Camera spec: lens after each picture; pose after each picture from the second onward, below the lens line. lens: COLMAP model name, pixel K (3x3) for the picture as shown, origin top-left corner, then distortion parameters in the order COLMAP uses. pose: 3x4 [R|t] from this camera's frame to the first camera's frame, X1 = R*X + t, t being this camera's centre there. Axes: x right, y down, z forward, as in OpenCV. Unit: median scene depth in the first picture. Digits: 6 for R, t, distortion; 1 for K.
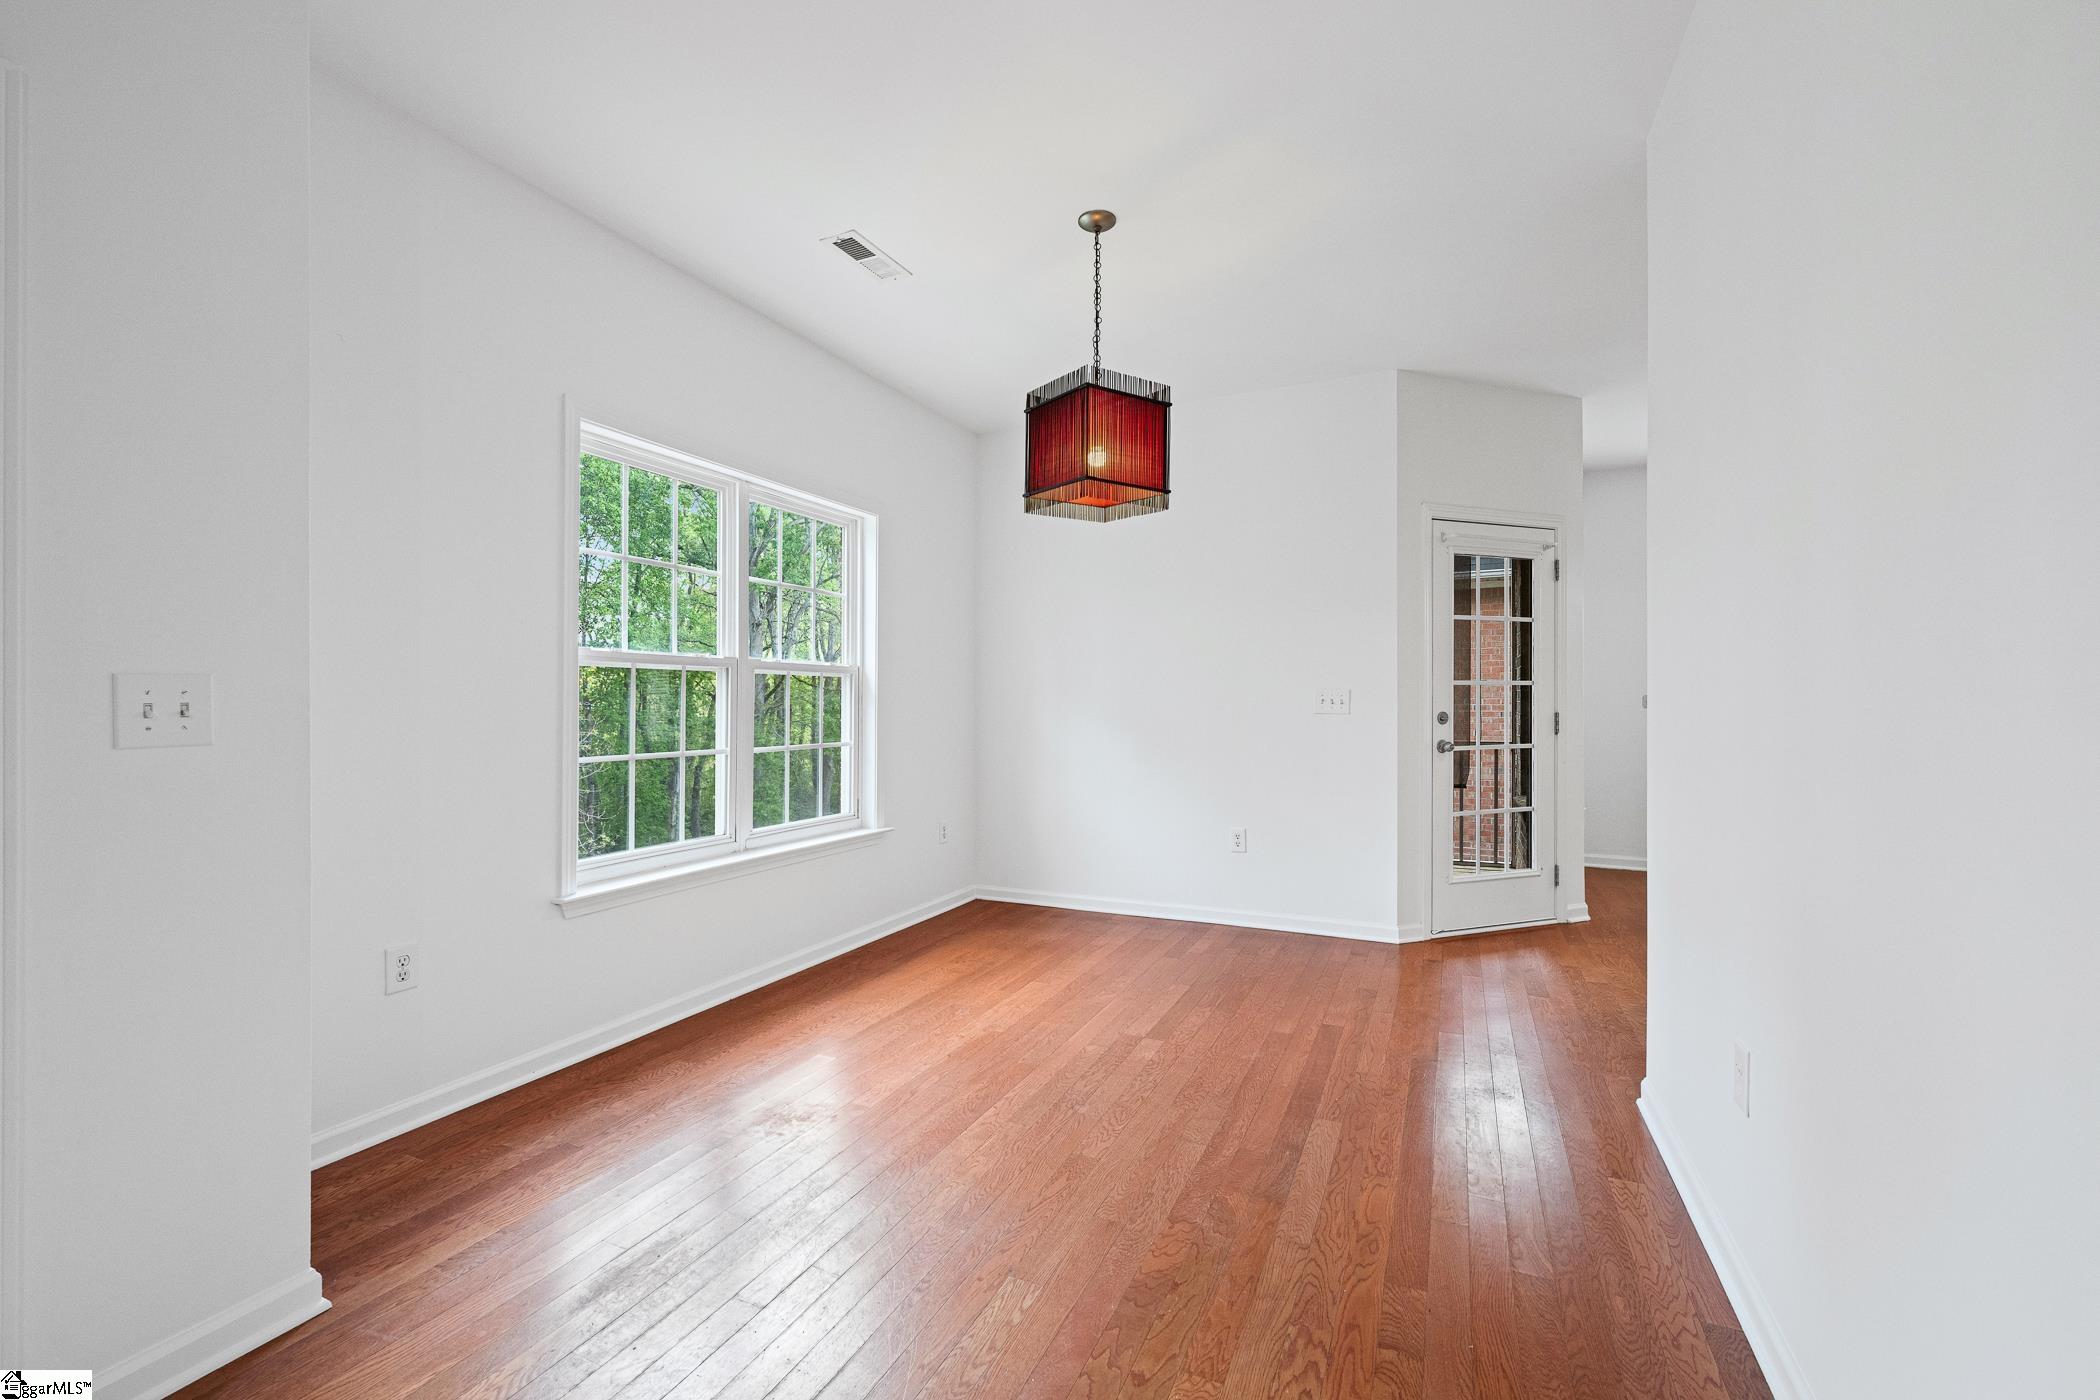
lens RADIAL K [[893.8, 0, 1051.6], [0, 893.8, 707.7], [0, 0, 1]] dist [0.000393, -0.000192]
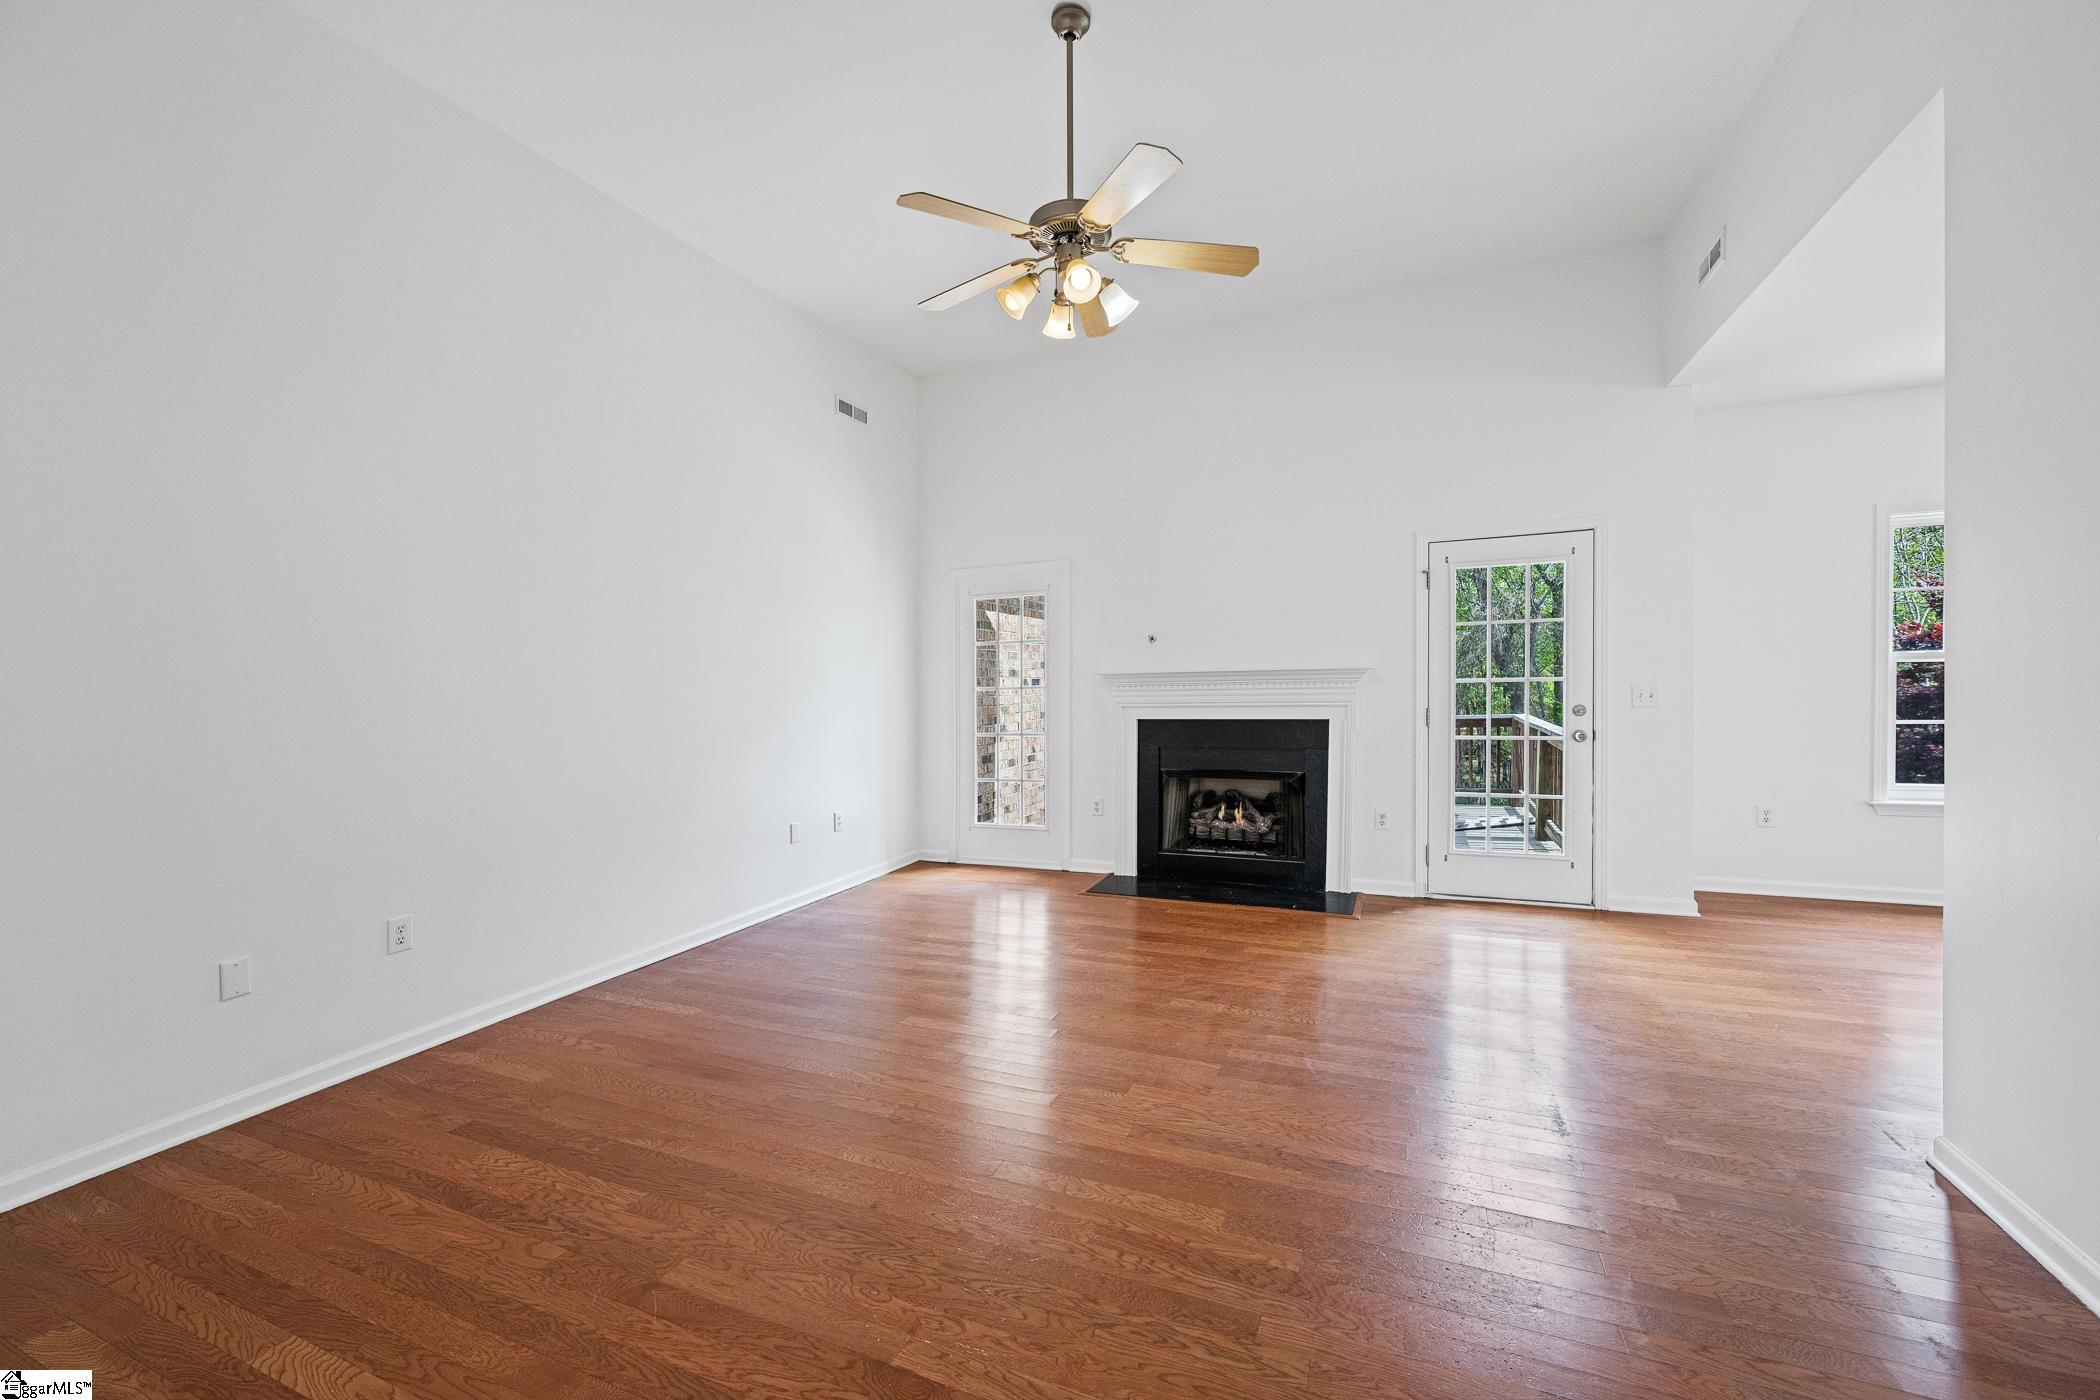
lens RADIAL K [[832.2, 0, 1050.9], [0, 832.2, 685.0], [0, 0, 1]] dist [0.001591, 0.000099]
pose [[0.029959, 0.006996, -0.999527, 0.778060], [0.018803, 0.999795, 0.007562, -0.039631], [0.999374, -0.019021, 0.029822, -0.479121]]
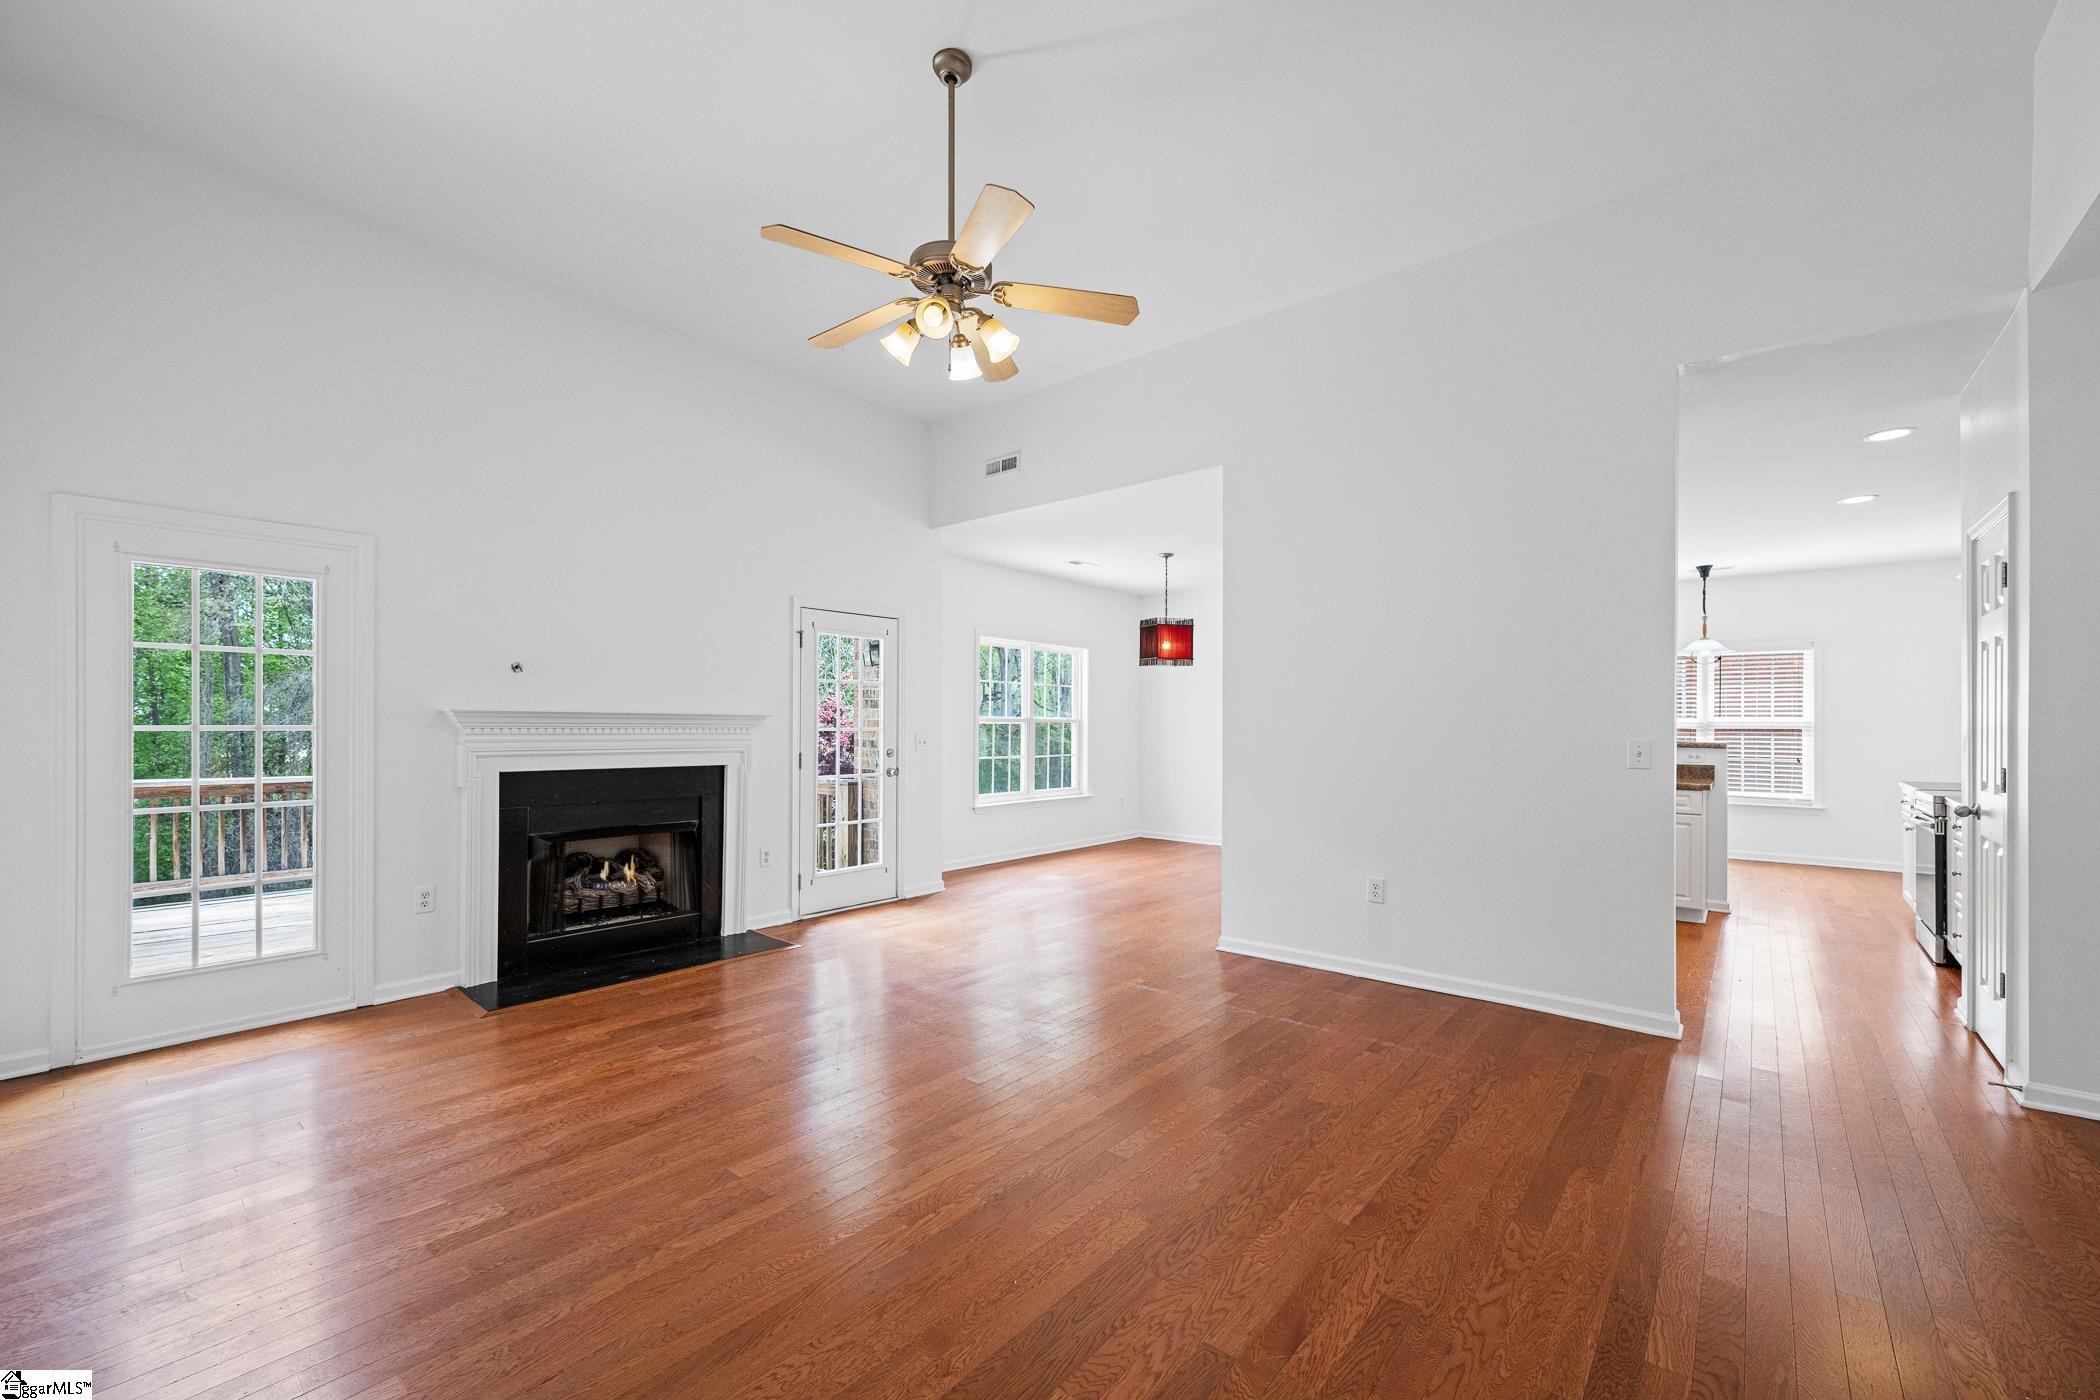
lens RADIAL K [[832.2, 0, 1033.5], [0, 832.2, 733.4], [0, 0, 1]] dist [0.001591, 0.000099]
pose [[0.959826, 0.007947, -0.280484, 0.293422], [-0.006622, 0.999962, 0.005669, -0.027525], [0.280518, -0.003584, 0.959842, -1.172498]]
